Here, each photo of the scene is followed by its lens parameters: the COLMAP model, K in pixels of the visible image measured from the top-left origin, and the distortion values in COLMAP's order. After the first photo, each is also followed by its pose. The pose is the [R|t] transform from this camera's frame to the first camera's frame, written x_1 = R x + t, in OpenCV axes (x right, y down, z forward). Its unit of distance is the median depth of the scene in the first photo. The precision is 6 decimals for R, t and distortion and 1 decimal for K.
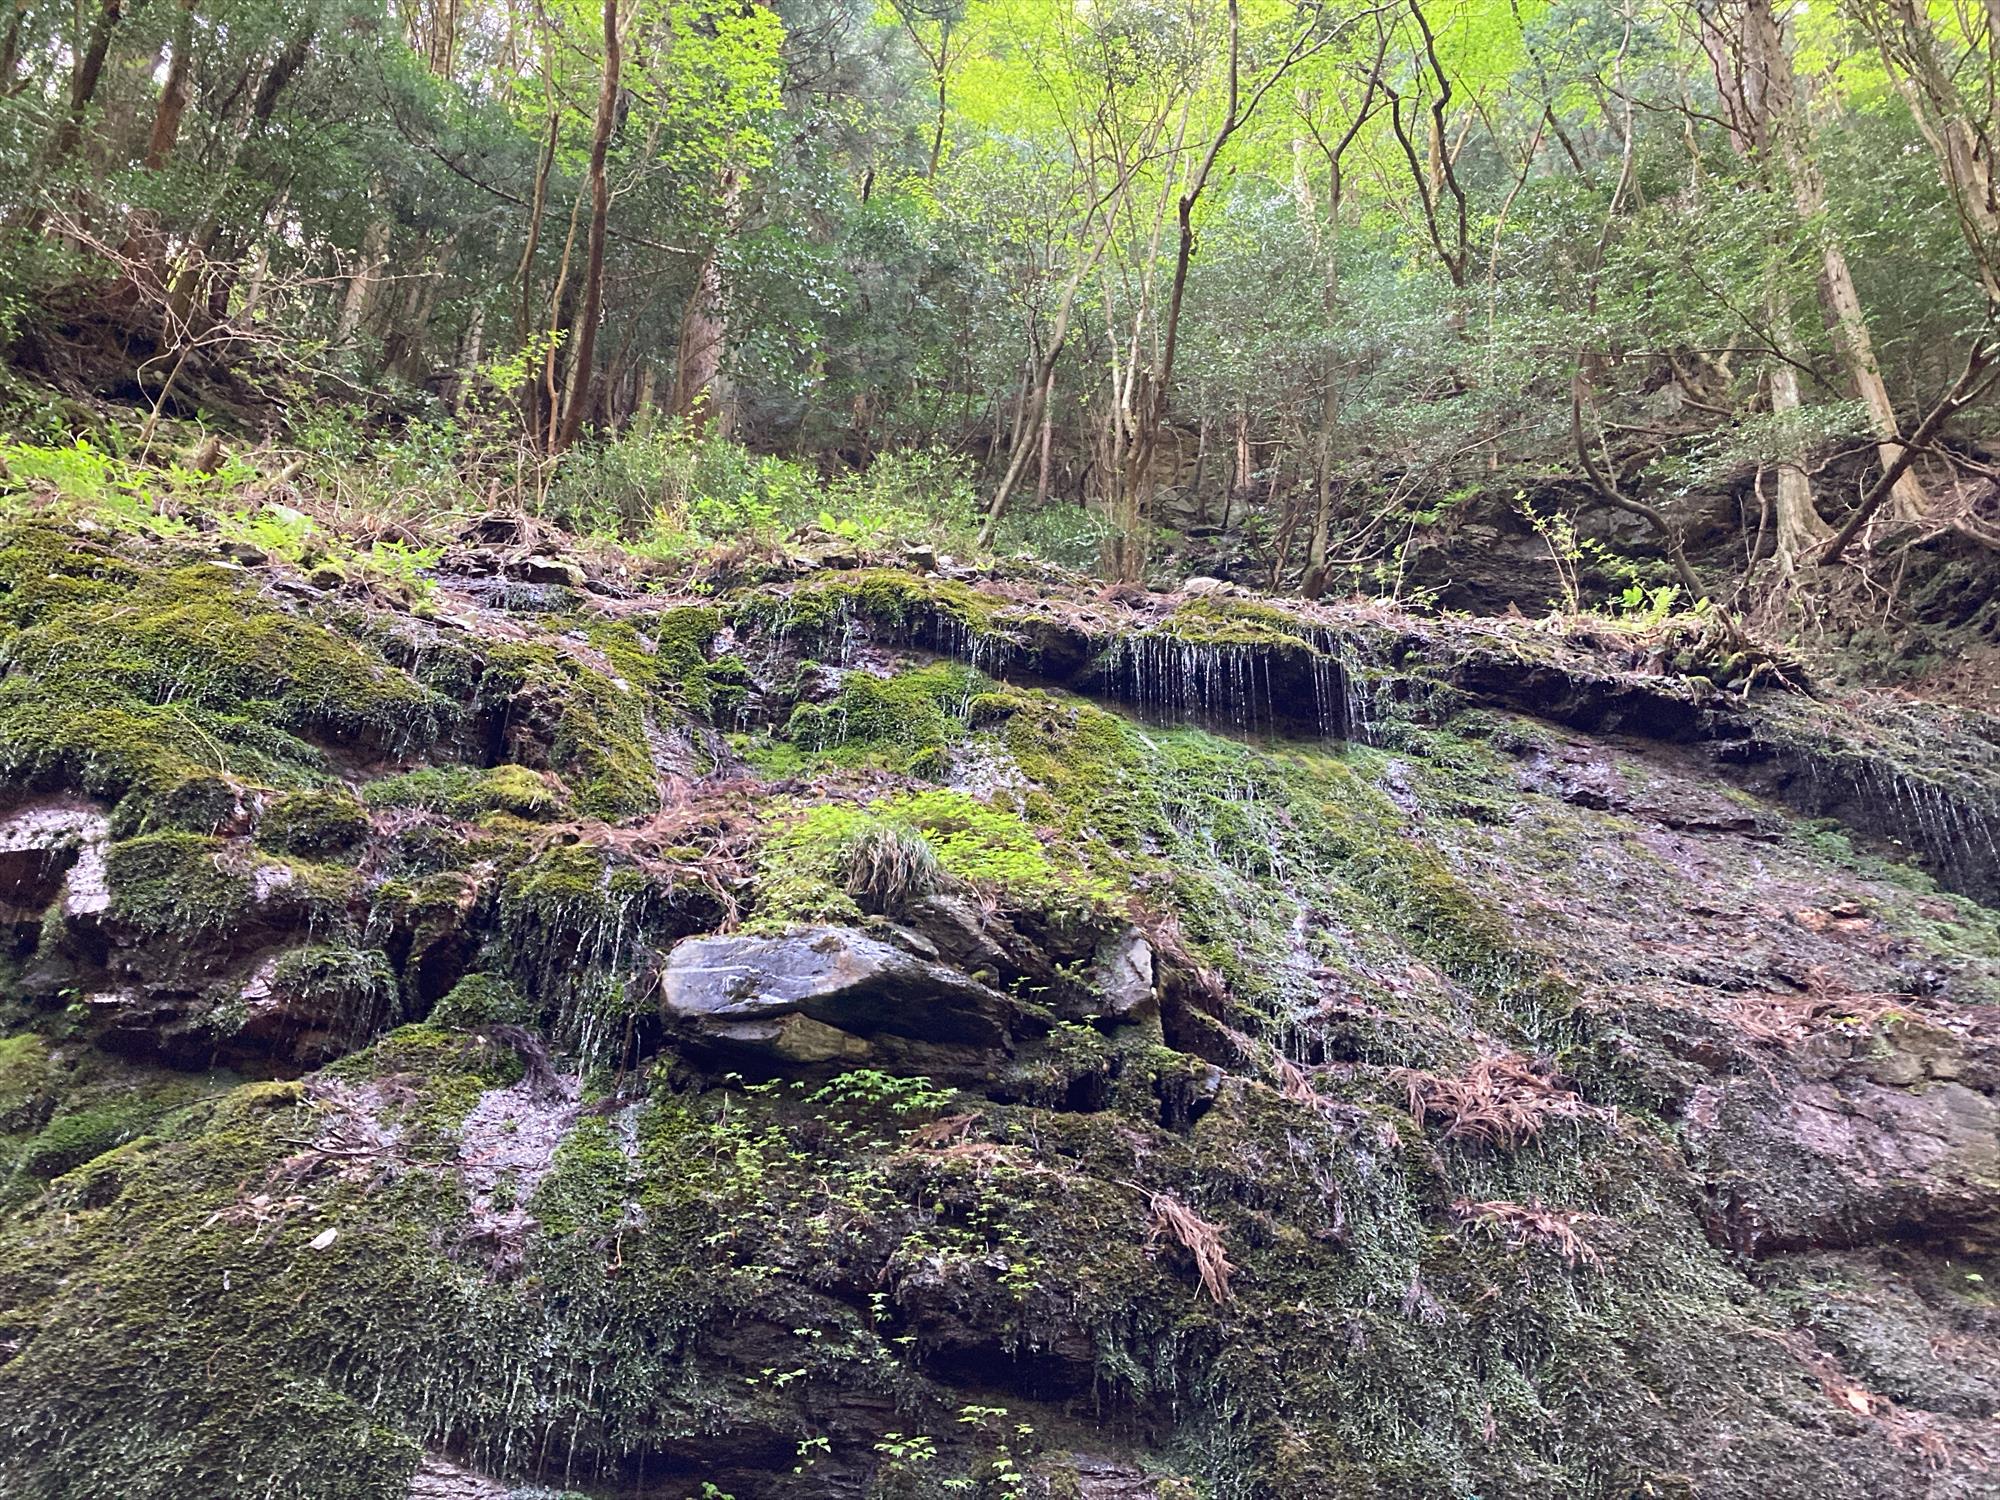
lens RADIAL K [[1659.8, 0, 1000.0], [0, 1659.8, 750.0], [0, 0, 1]] dist [0.053479, 0.000089]
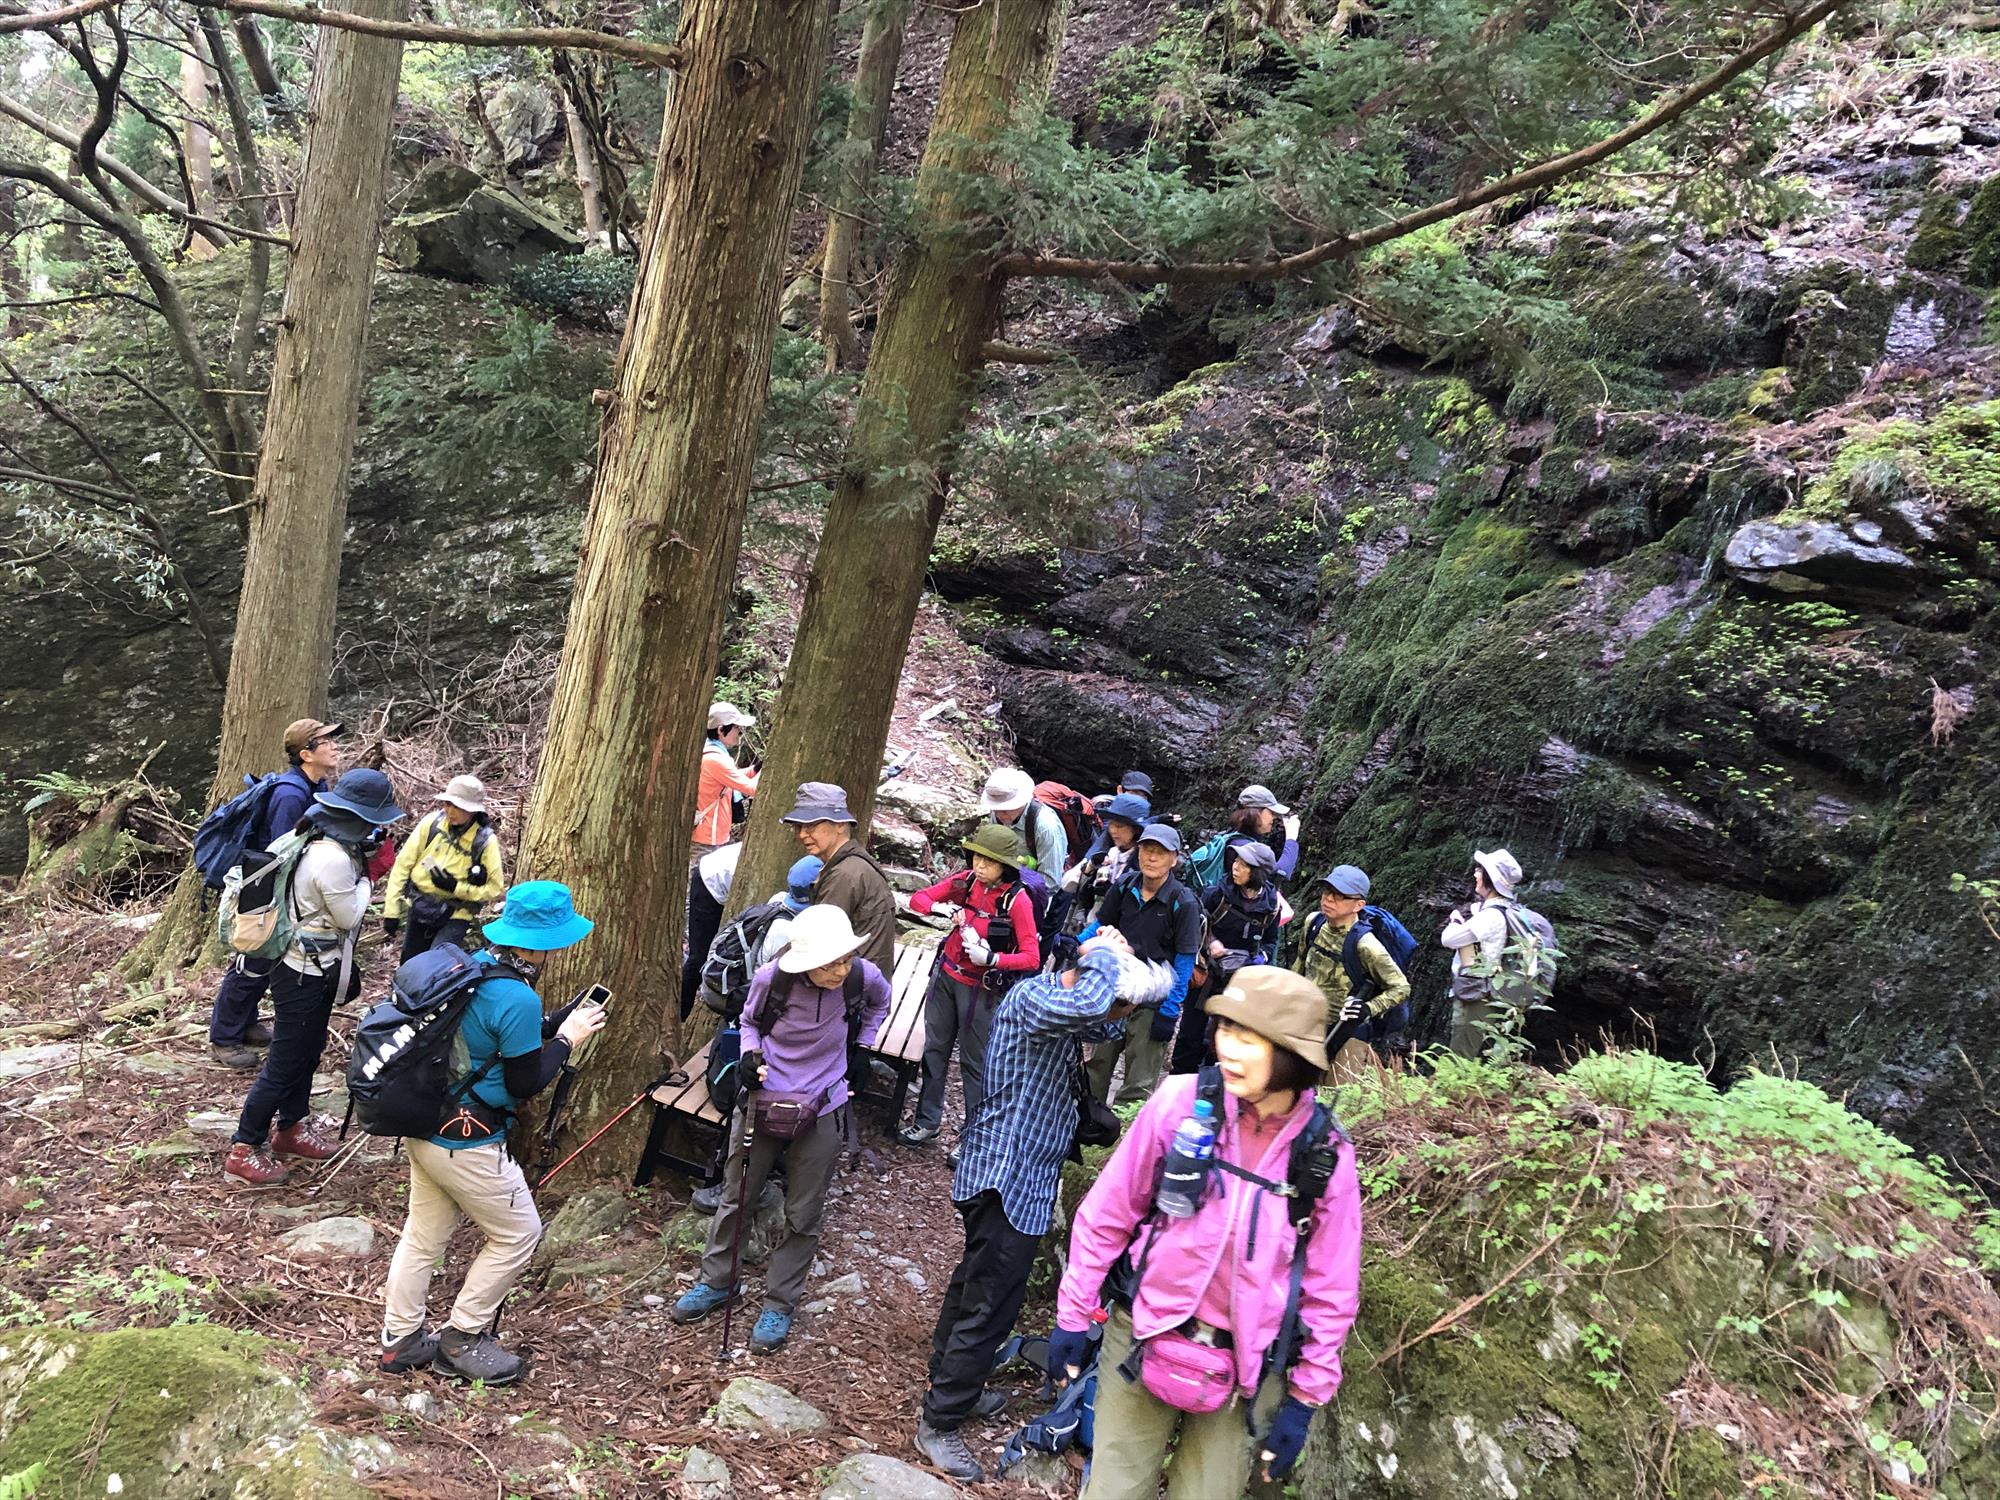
lens RADIAL K [[1642.0, 0, 1000.0], [0, 1642.0, 750.0], [0, 0, 1]] dist [0.075487, -0.000217]
pose [[0.470673, 0.227913, -0.852363, 1.107307], [0.236261, 0.898225, 0.370638, -0.571977], [0.850087, -0.375830, 0.368923, -0.609601]]
